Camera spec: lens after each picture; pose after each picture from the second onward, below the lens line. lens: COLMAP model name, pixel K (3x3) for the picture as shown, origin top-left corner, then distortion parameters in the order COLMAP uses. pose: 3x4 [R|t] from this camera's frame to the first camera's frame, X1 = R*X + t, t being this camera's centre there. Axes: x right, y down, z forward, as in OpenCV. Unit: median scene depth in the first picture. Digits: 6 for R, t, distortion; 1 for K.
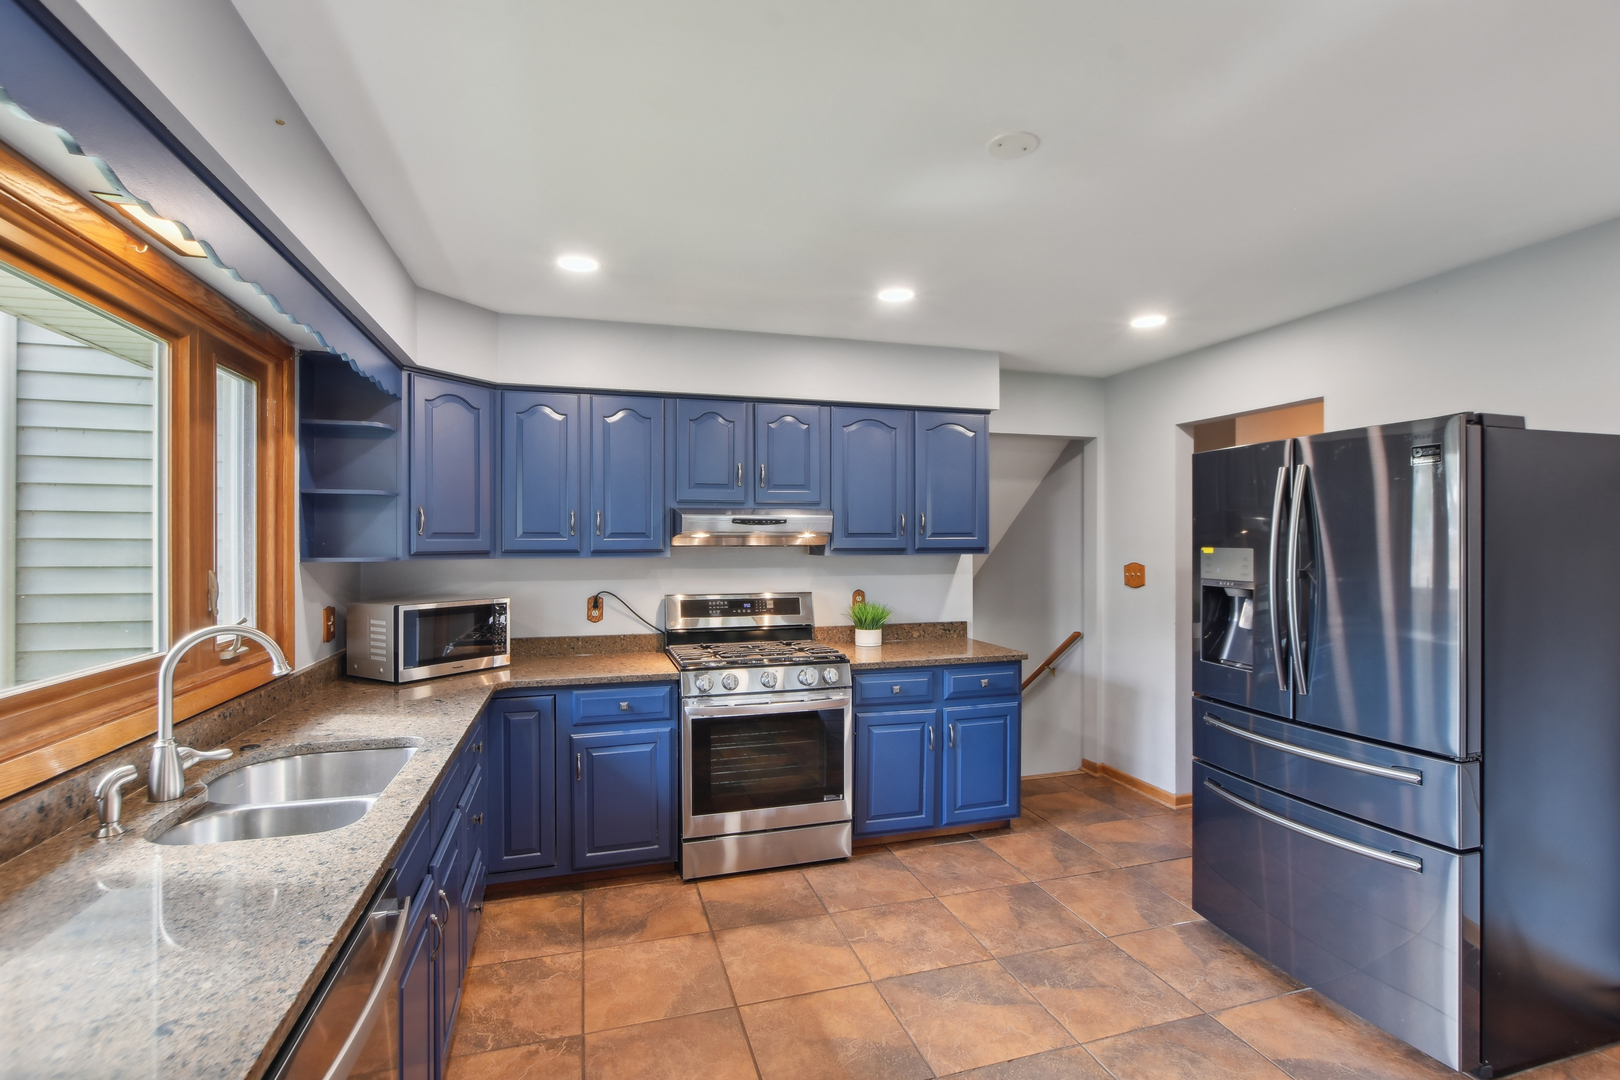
lens RADIAL K [[722.7, 0, 807.1], [0, 722.7, 543.5], [0, 0, 1]] dist [-0.001560, -0.000059]
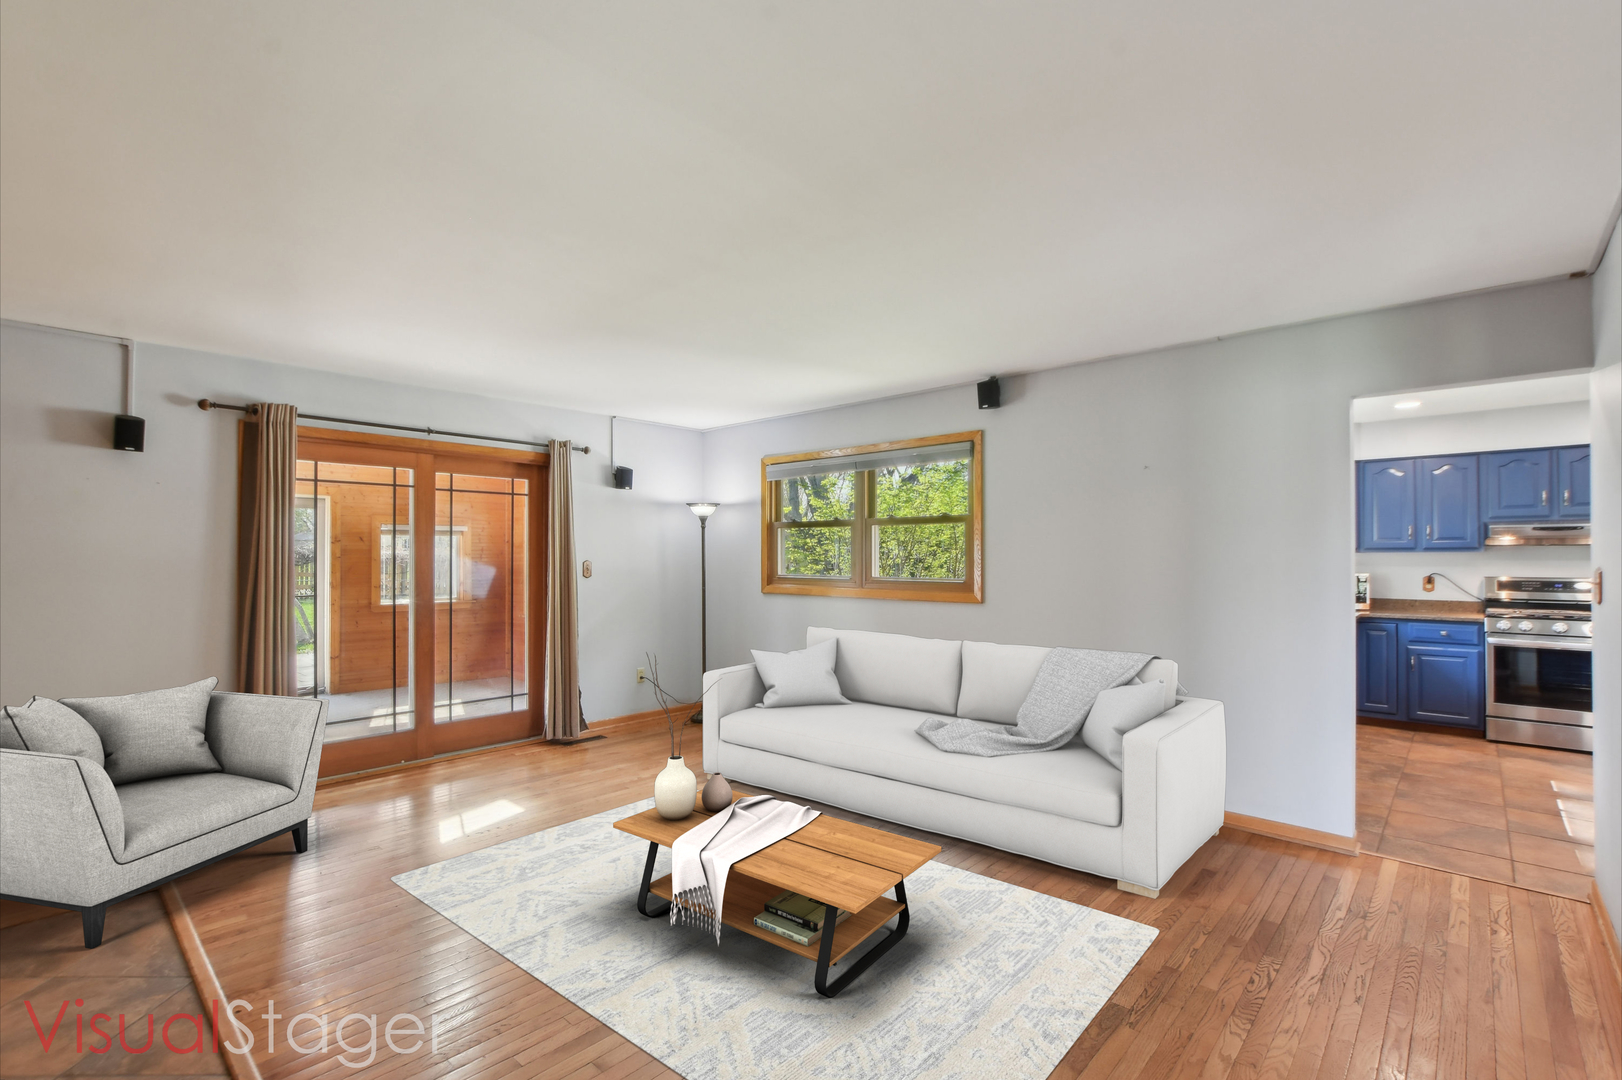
lens RADIAL K [[731.1, 0, 812.0], [0, 731.1, 546.3], [0, 0, 1]] dist [-0.001854, -0.000156]
pose [[0.509877, -0.003982, -0.860238, 0.475962], [-0.001306, 0.999985, -0.005403, 0.018356], [0.860246, 0.003878, 0.509864, -1.194948]]
